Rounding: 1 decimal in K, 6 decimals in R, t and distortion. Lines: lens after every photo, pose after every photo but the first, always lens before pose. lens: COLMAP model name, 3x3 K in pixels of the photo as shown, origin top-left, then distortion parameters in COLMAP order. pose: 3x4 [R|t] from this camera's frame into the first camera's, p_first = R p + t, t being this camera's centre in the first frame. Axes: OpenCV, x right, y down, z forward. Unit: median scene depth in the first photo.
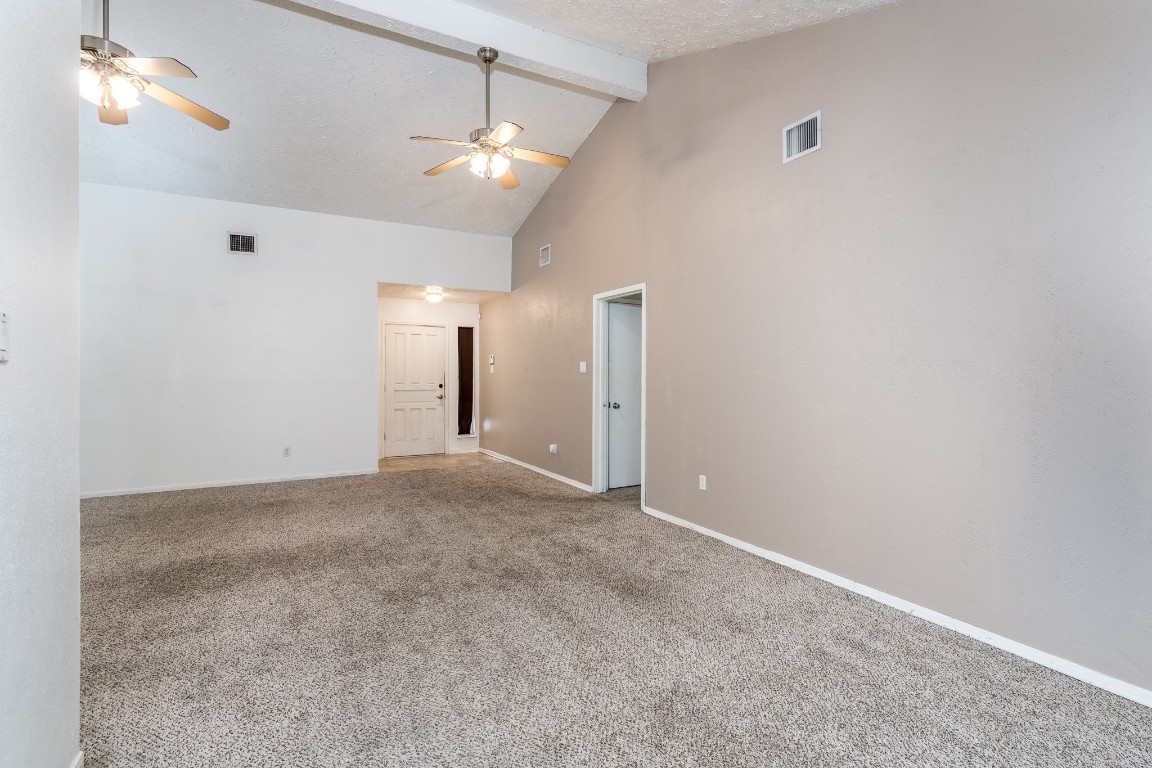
lens RADIAL K [[533.2, 0, 576.6], [0, 533.2, 377.9], [0, 0, 1]] dist [-0.000991, 0.000502]
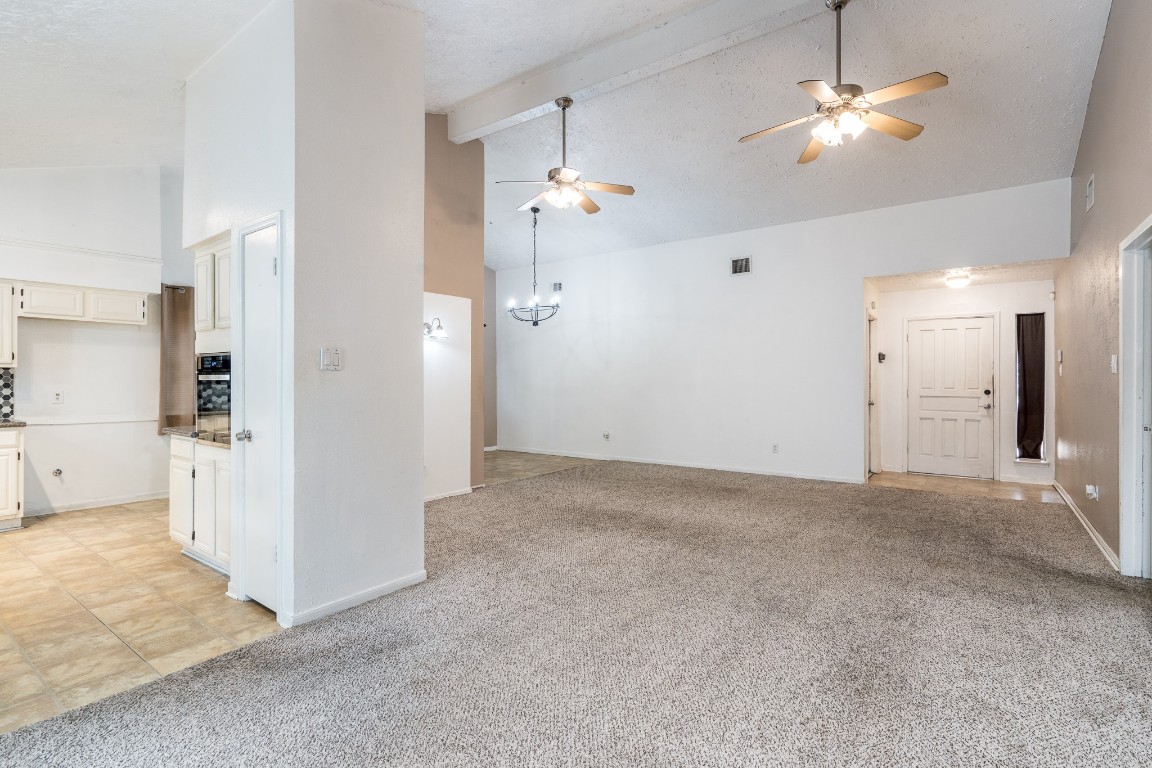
lens RADIAL K [[533.2, 0, 575.3], [0, 533.2, 381.8], [0, 0, 1]] dist [-0.000991, 0.000502]
pose [[0.433679, 0.003797, -0.901059, 0.209953], [-0.005143, 0.999985, 0.001739, 0.001439], [0.901053, 0.003881, 0.433692, 0.129045]]
